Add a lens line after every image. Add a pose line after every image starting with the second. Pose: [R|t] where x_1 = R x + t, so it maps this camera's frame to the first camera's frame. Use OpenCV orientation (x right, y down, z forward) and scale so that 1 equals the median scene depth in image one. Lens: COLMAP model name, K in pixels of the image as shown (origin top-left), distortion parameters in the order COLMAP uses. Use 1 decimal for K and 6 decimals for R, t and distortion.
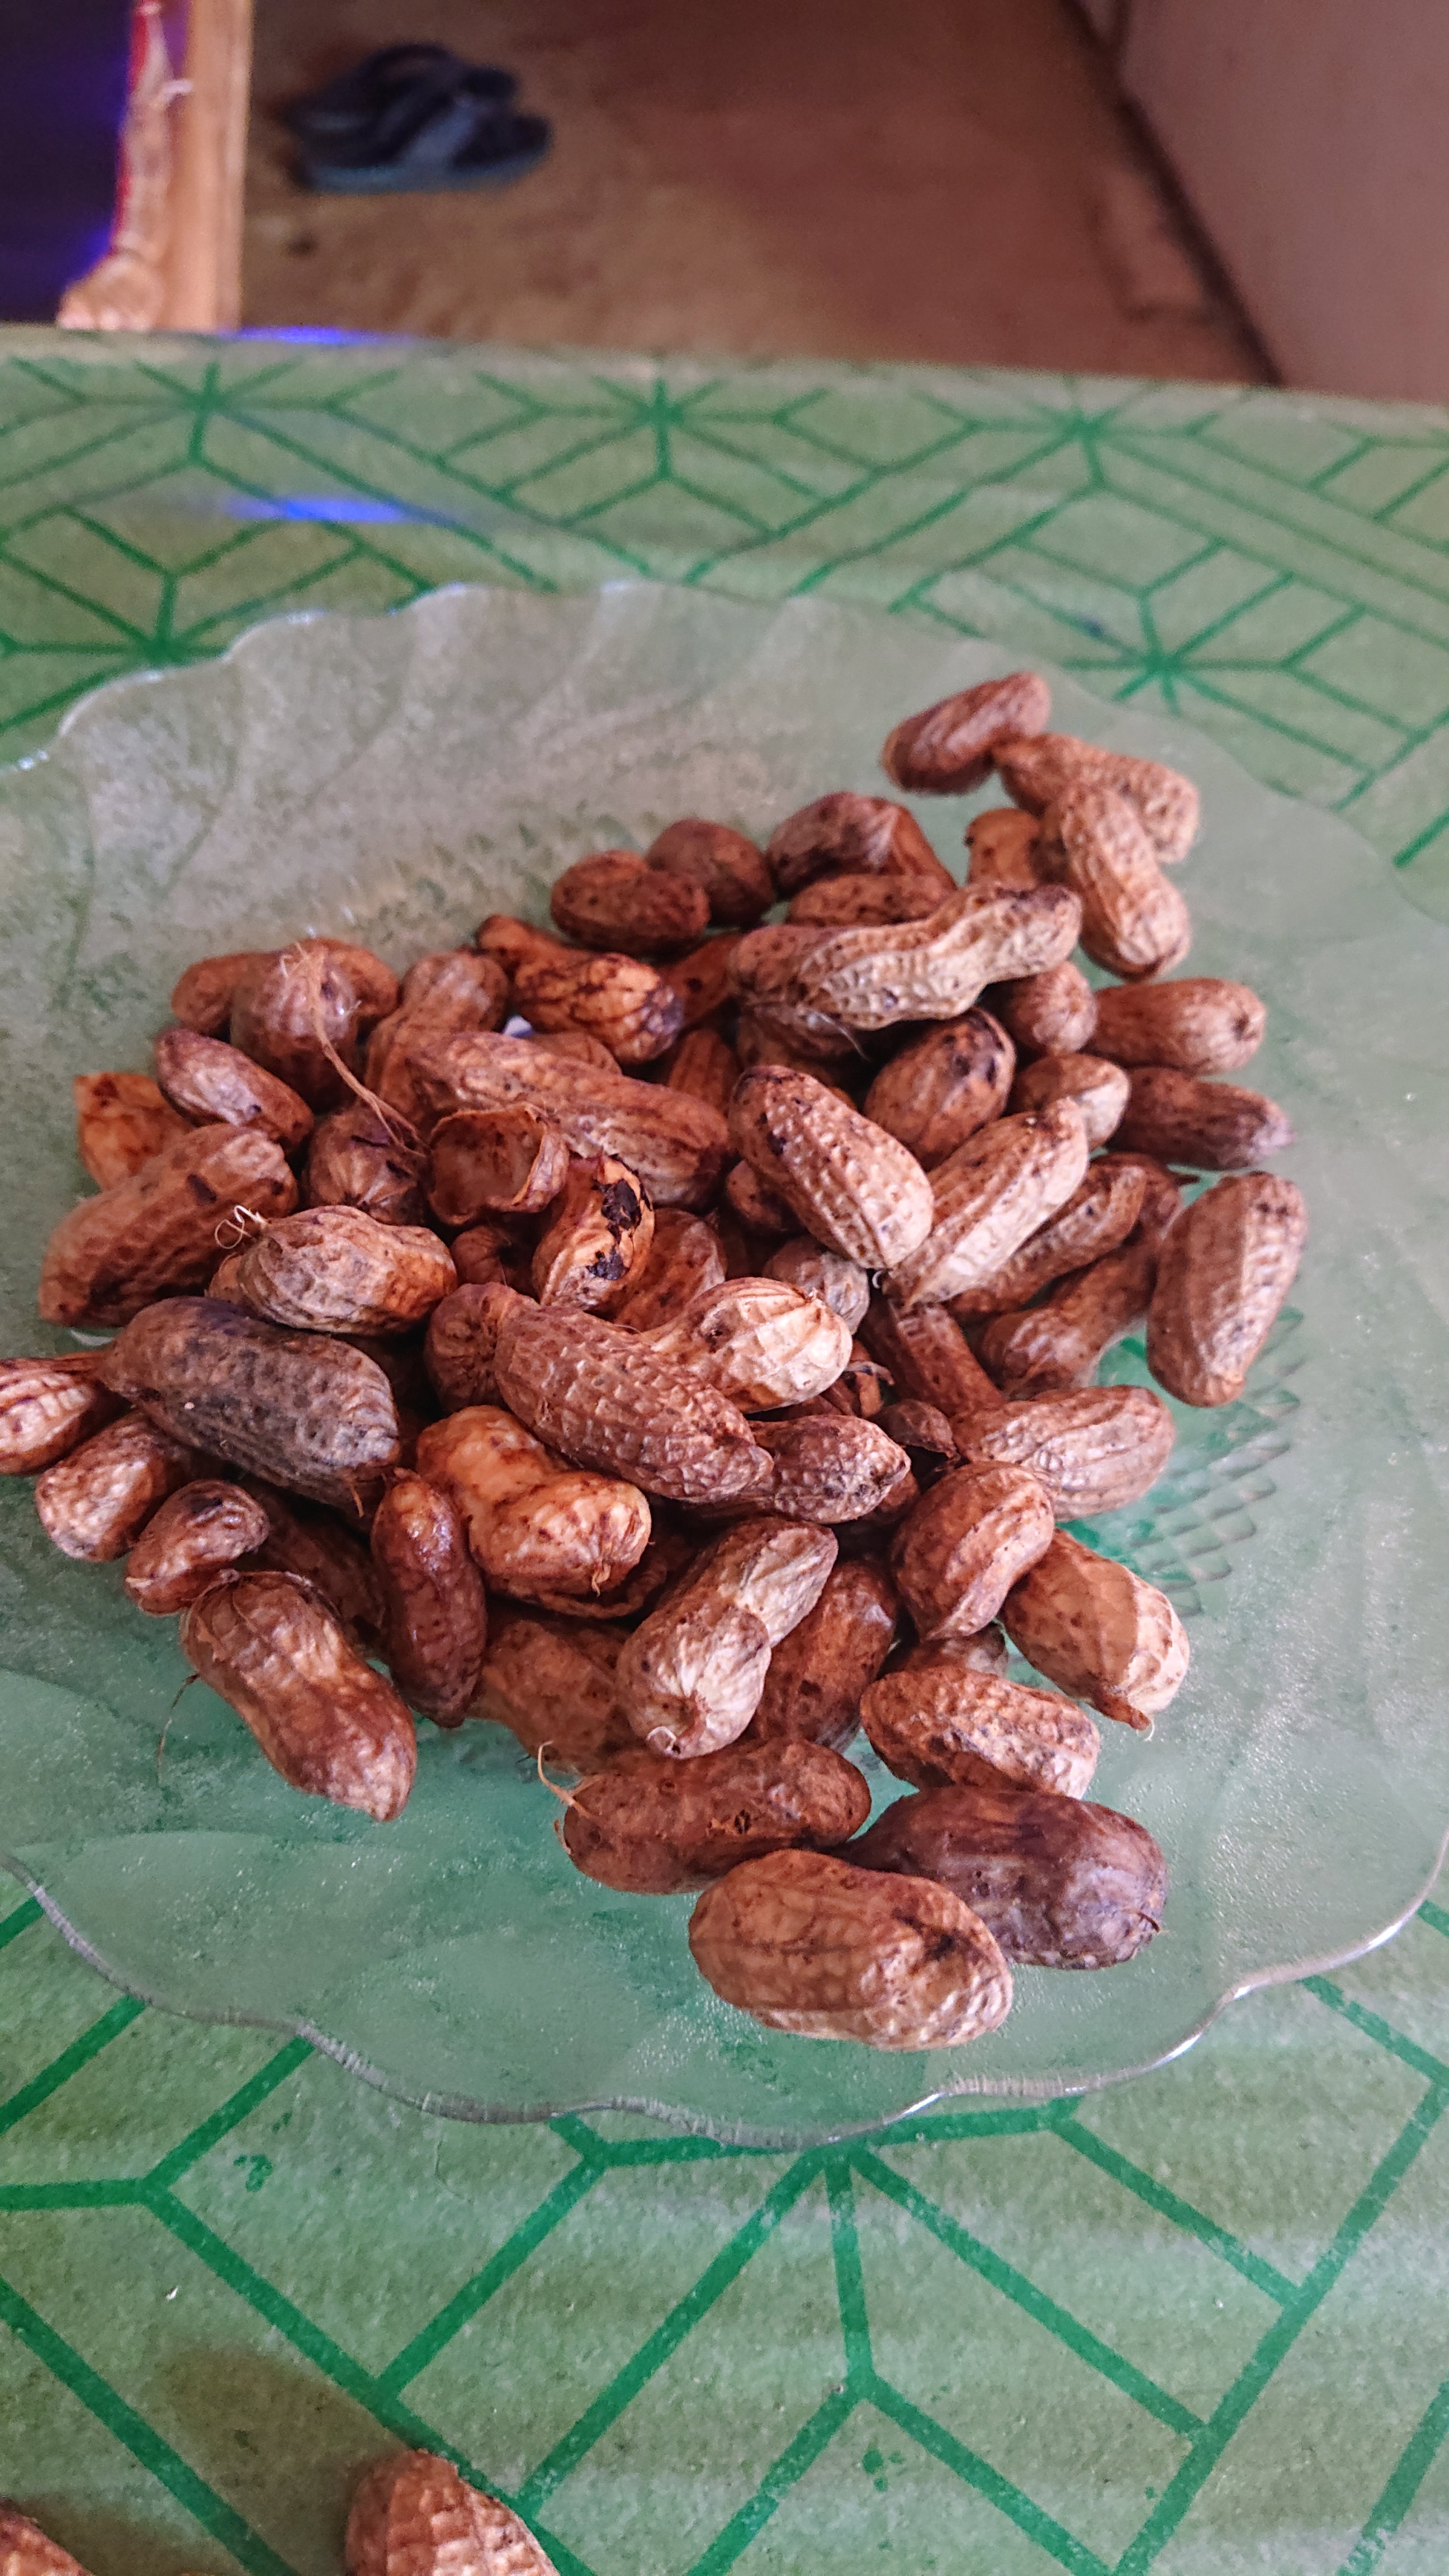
lens RADIAL K [[1795.9, 0, 724.5], [0, 1795.9, 1288.0], [0, 0, 1]] dist [0.204984, -0.392920]
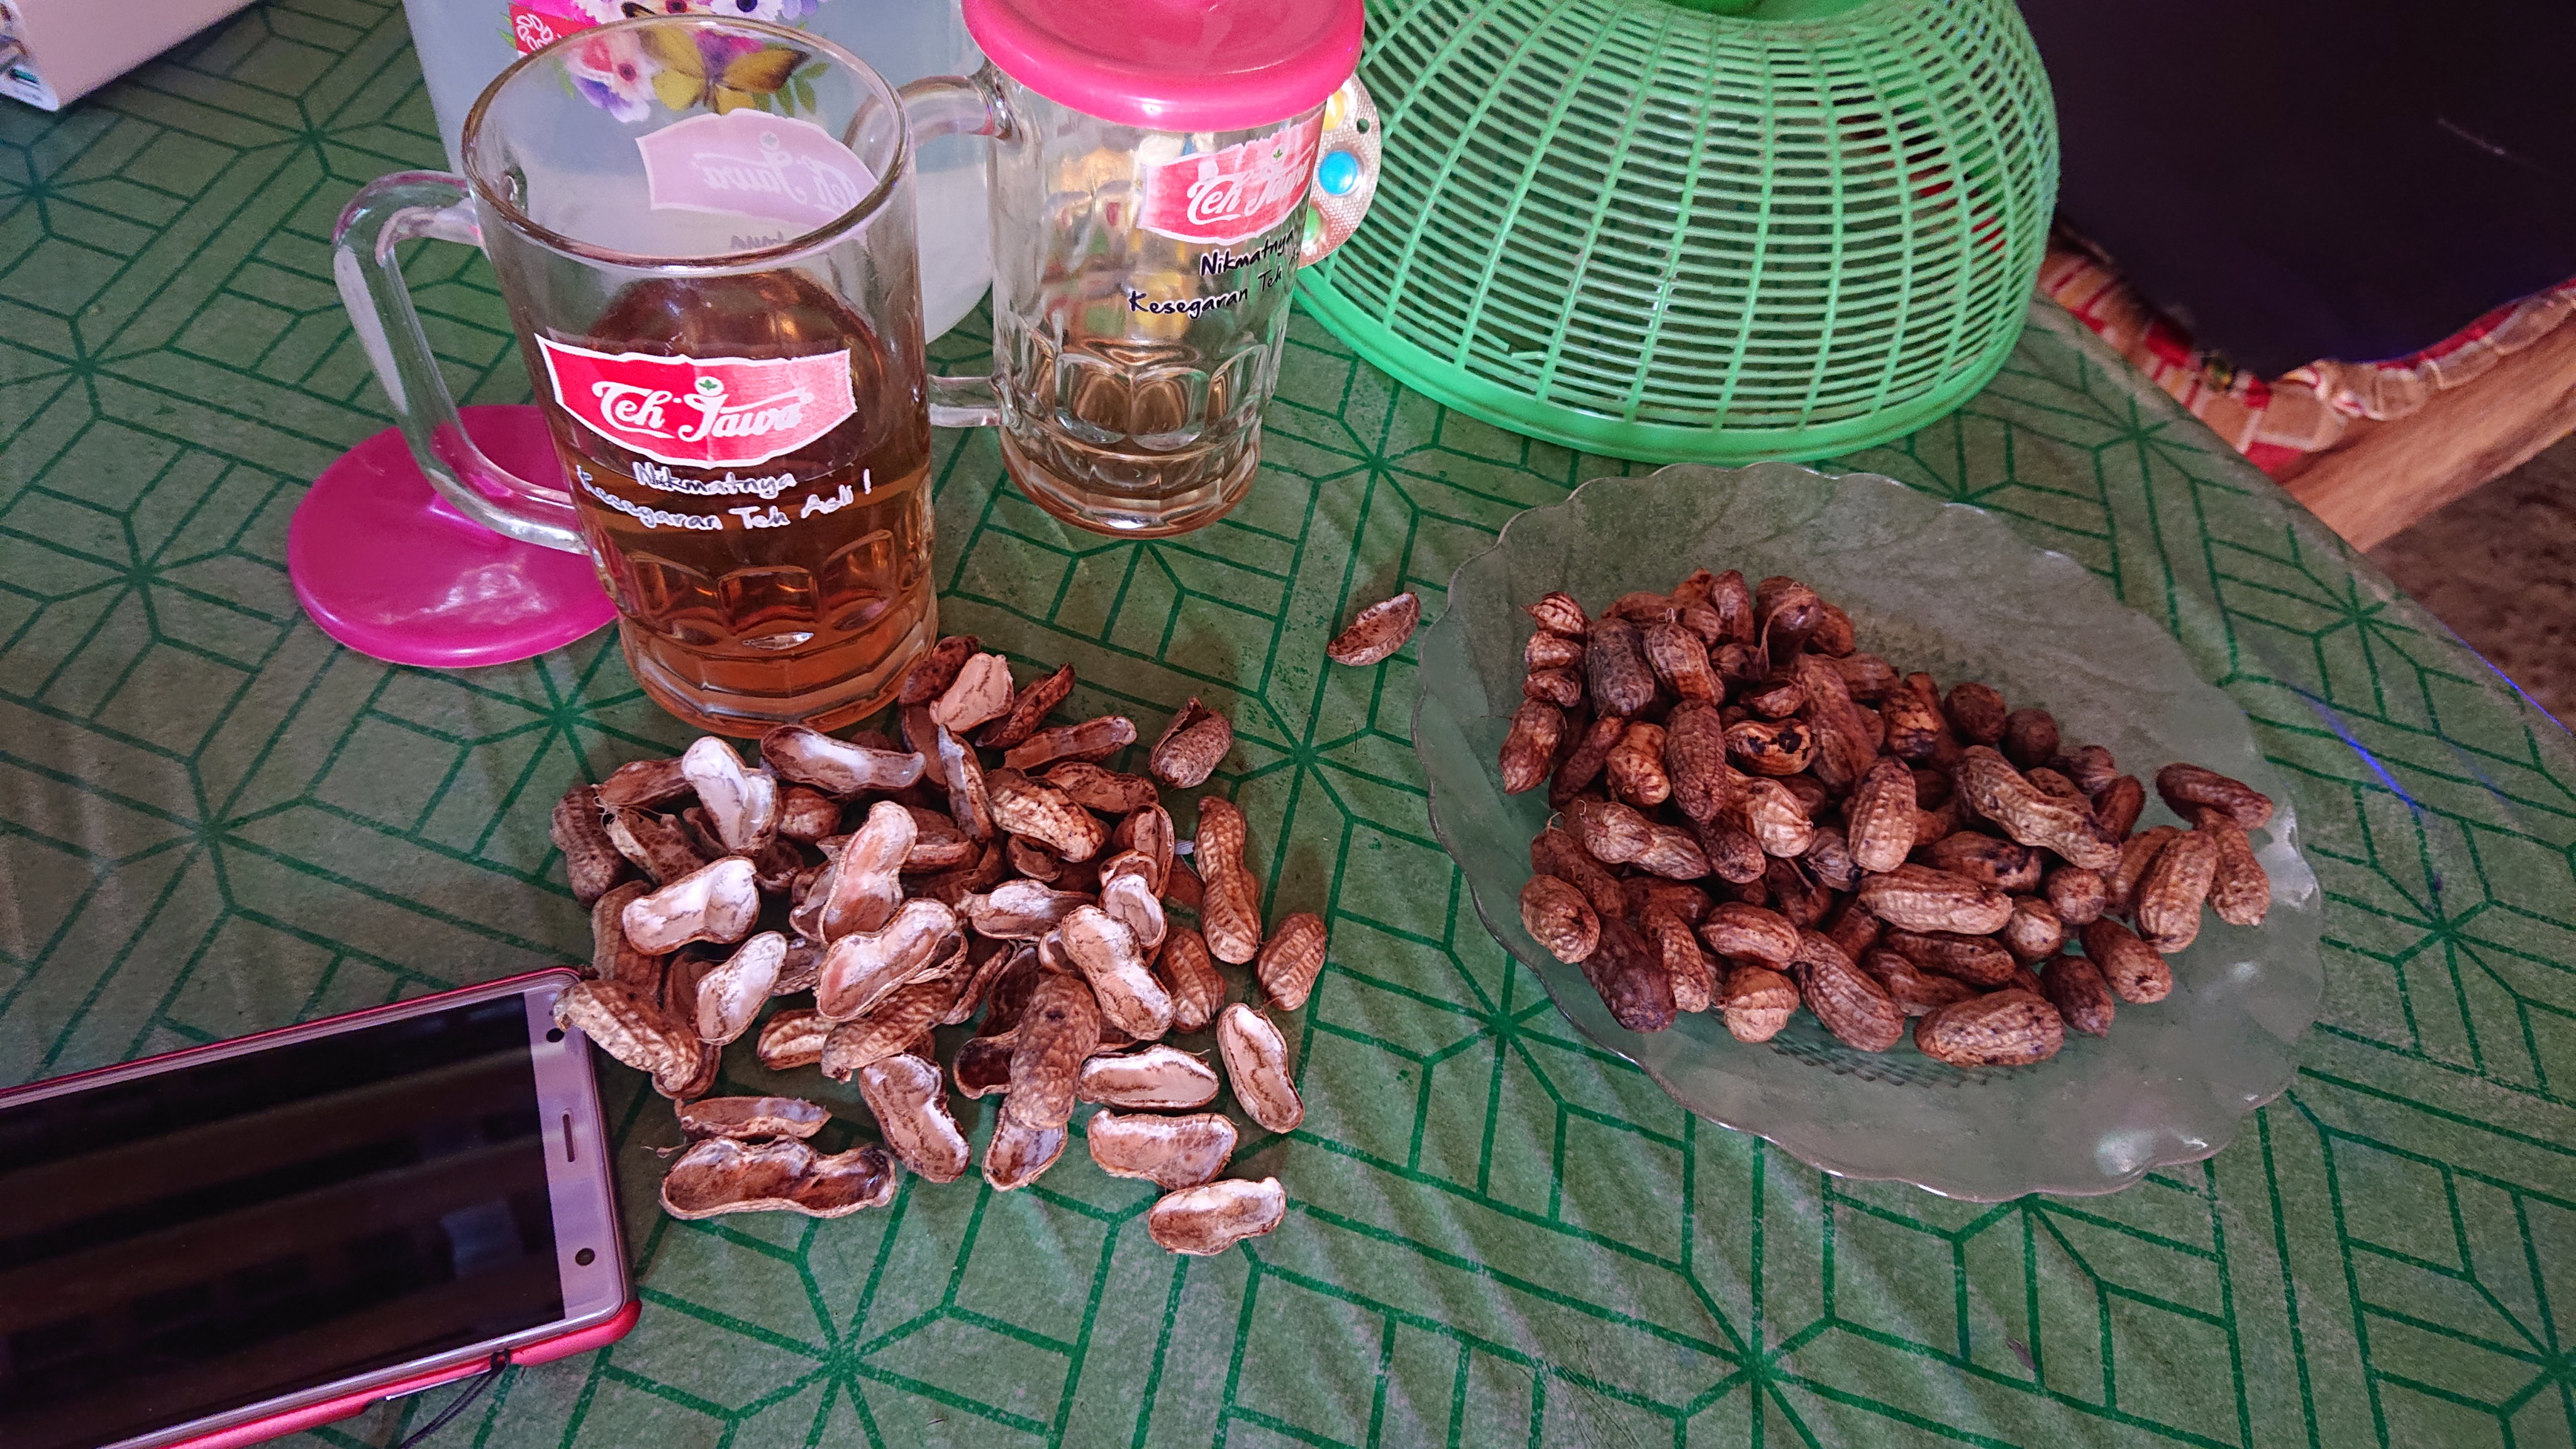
lens RADIAL K [[1795.9, 0, 1288.0], [0, 1795.9, 724.5], [0, 0, 1]] dist [0.204984, -0.392920]
pose [[0.449274, 0.665505, -0.596034, 0.877645], [-0.772386, 0.624616, 0.115215, 0.141359], [0.448969, 0.408605, 0.794650, -0.919508]]
